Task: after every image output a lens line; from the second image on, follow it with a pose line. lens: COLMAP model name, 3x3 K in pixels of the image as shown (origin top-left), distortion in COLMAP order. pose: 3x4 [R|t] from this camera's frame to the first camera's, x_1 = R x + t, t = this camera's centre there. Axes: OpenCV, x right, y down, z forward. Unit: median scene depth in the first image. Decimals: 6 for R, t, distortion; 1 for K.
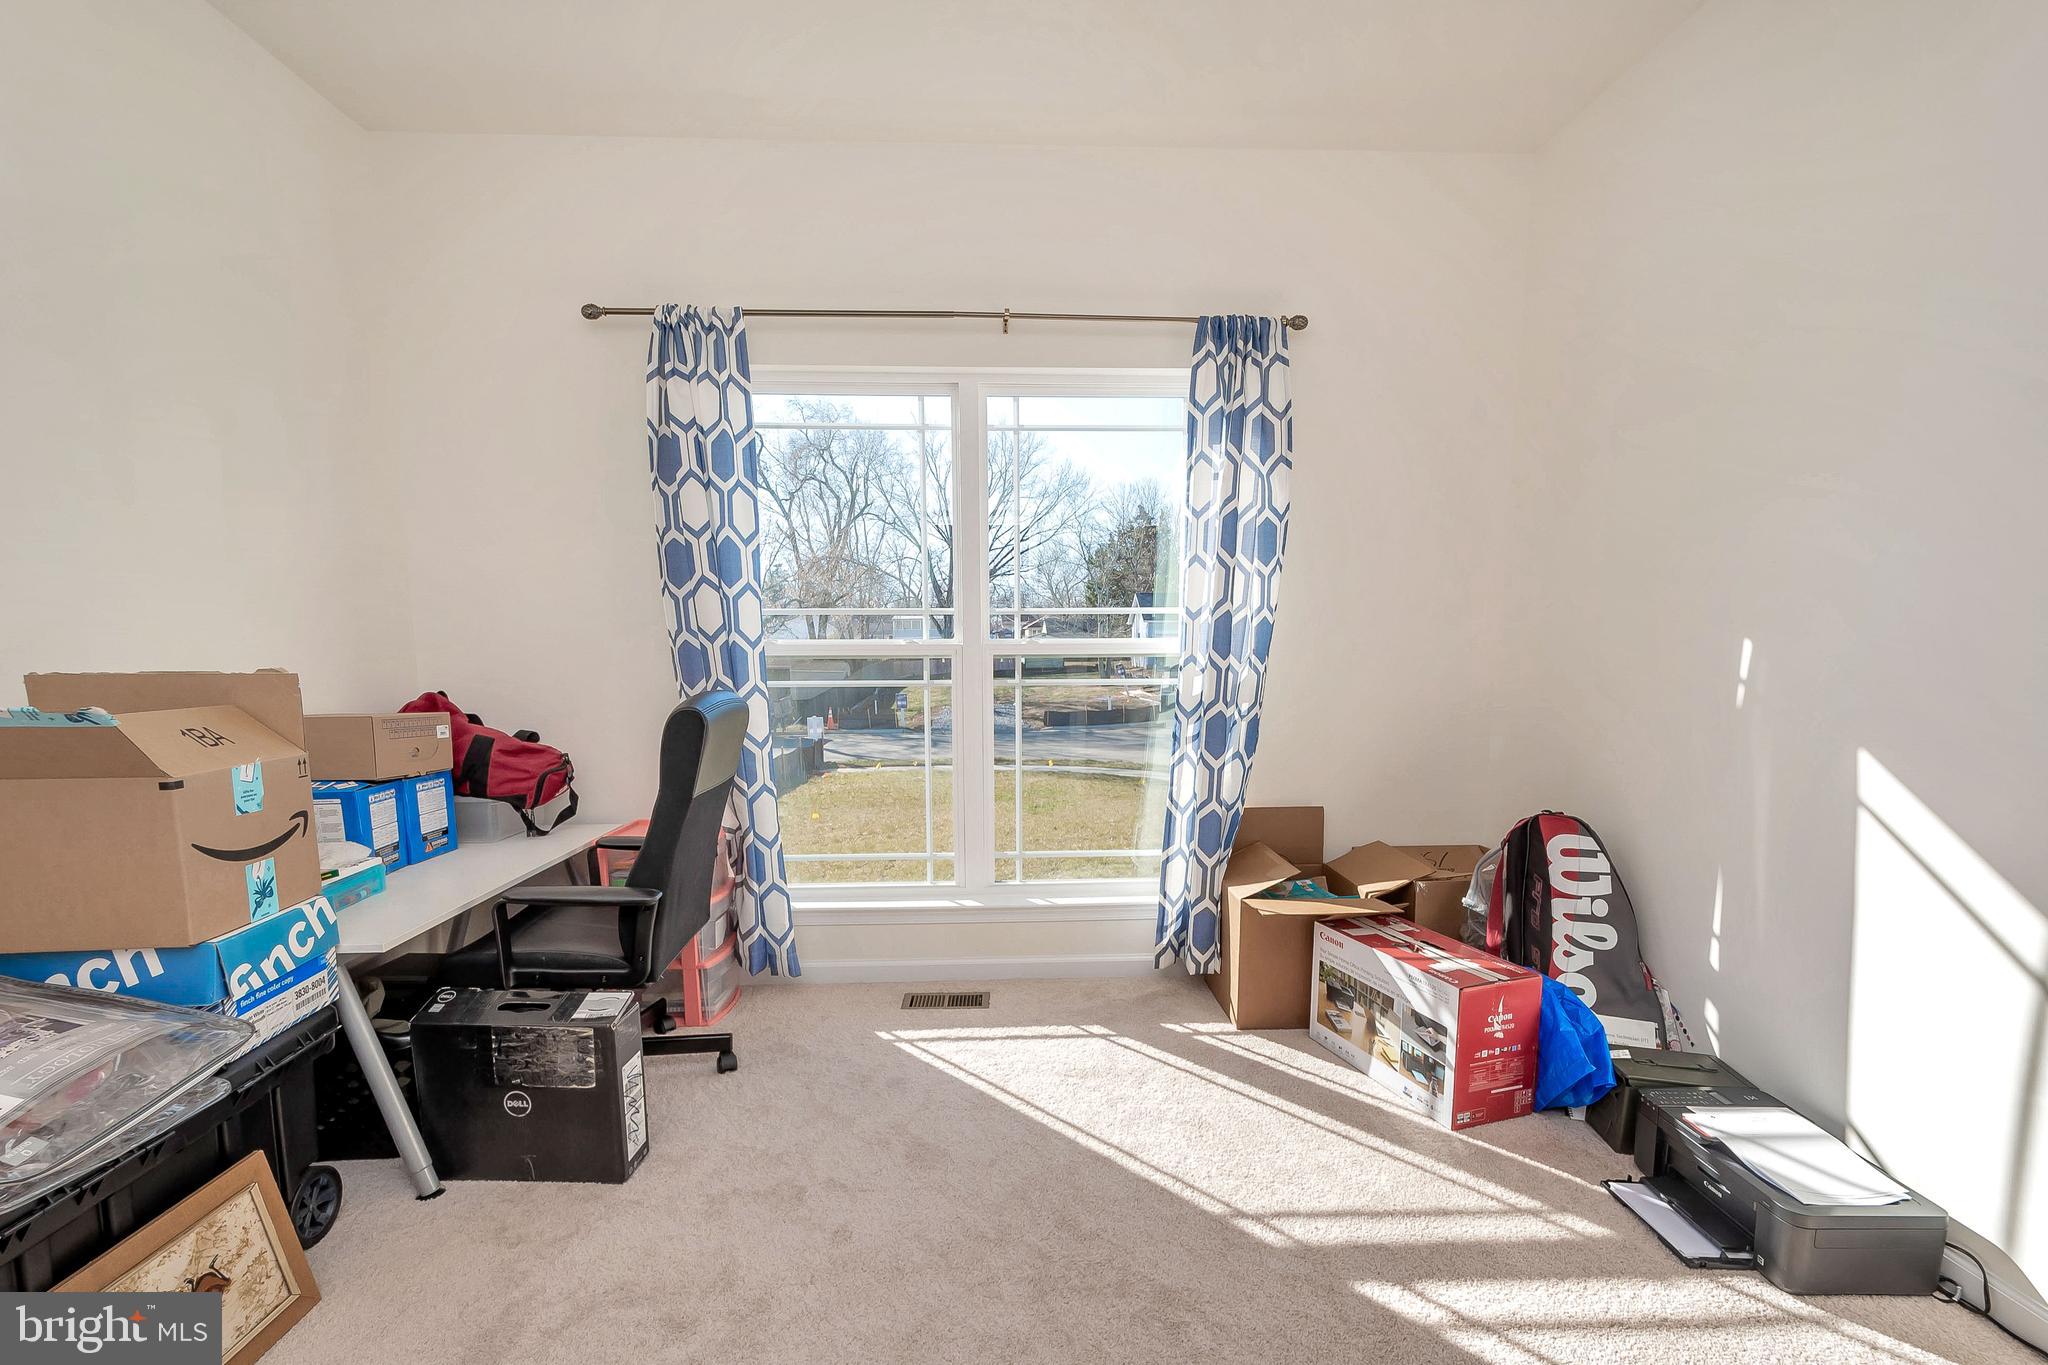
lens RADIAL K [[843.1, 0, 1026.5], [0, 843.1, 756.1], [0, 0, 1]] dist [0.022575, -0.000041]
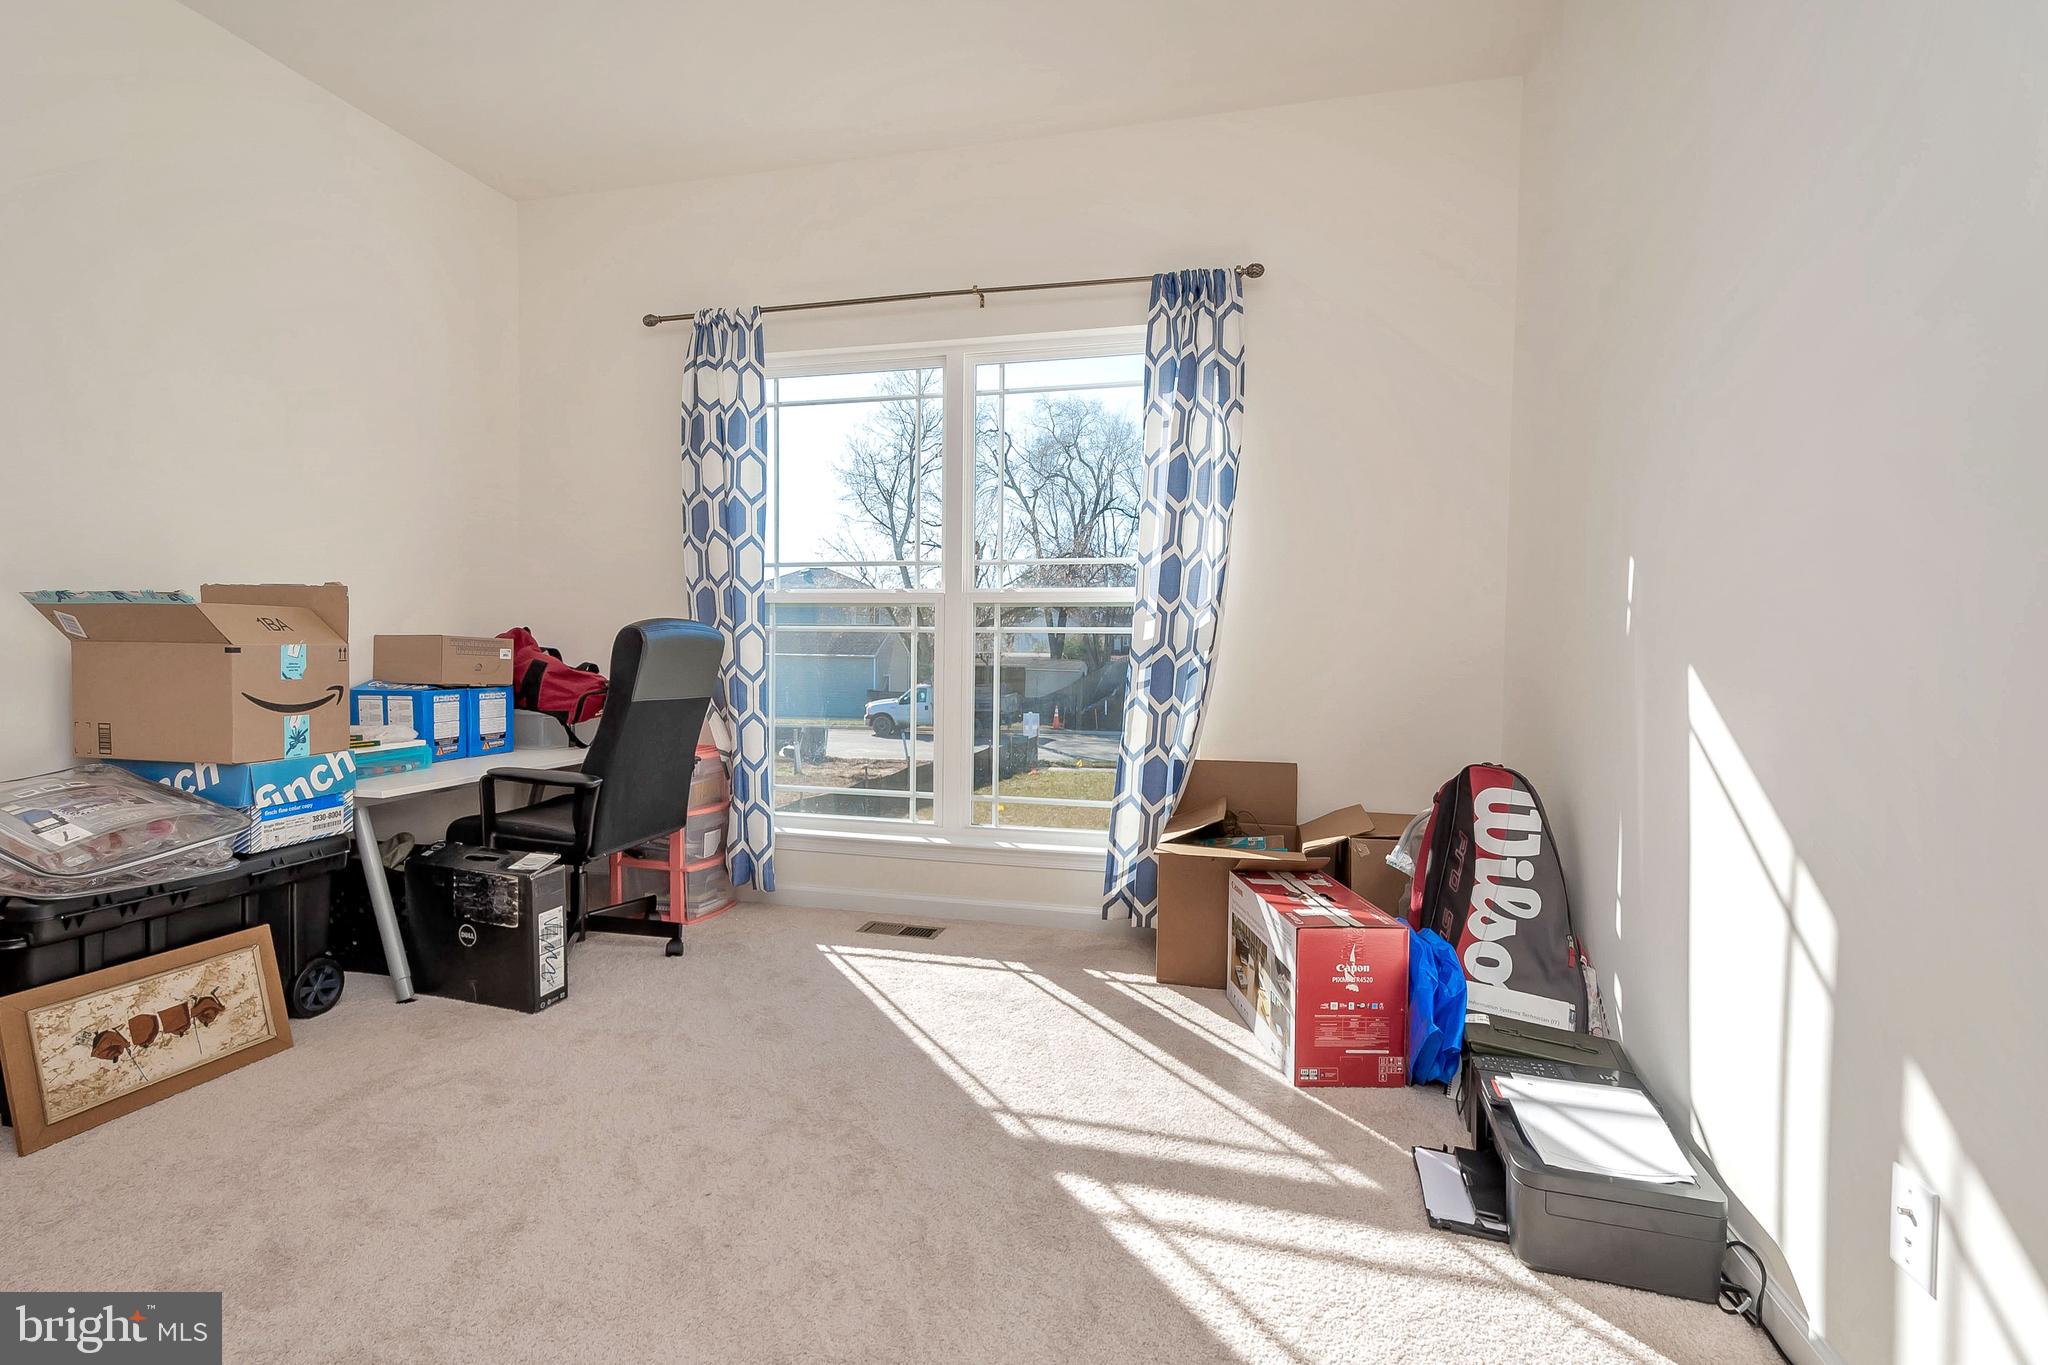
lens RADIAL K [[917.2, 0, 1024.0], [0, 917.2, 682.5], [0, 0, 1]] dist [0.030926, -0.000063]
pose [[0.958734, 0.024971, -0.283205, 0.429341], [-0.051120, 0.995041, -0.085320, 0.089991], [0.279670, 0.096277, 0.955257, -0.077766]]
